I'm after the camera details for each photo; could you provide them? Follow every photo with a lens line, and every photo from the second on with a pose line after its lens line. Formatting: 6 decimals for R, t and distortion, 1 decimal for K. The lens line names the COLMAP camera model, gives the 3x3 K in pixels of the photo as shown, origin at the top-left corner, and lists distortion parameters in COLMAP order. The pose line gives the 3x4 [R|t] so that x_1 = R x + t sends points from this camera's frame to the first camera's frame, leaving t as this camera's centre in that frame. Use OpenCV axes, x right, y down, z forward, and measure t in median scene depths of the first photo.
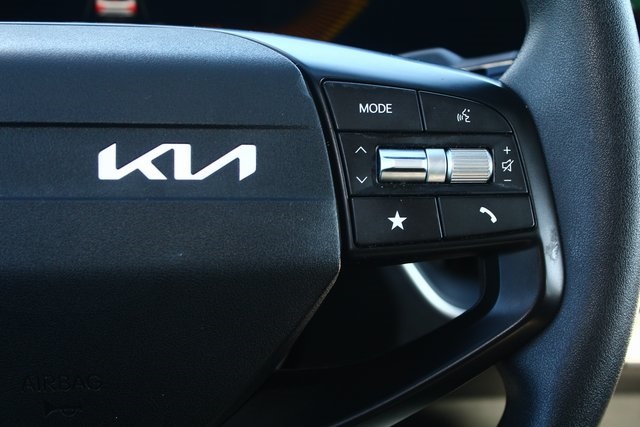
lens RADIAL K [[686.8, 0, 320.1], [0, 686.8, 211.5], [0, 0, 1]] dist [-0.017834, 0.000000]
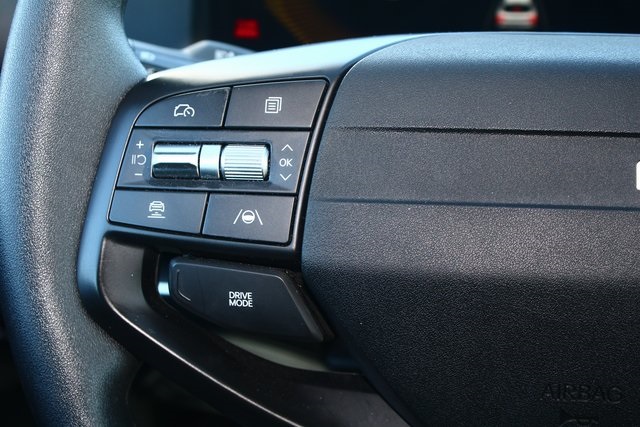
lens RADIAL K [[686.8, 0, 321.0], [0, 686.8, 215.6], [0, 0, 1]] dist [-0.017834, 0.000000]
pose [[0.989083, 0.032864, -0.143648, -0.618411], [-0.034740, 0.999341, -0.010568, 0.016874], [0.143206, 0.015442, 0.989572, -0.041778]]
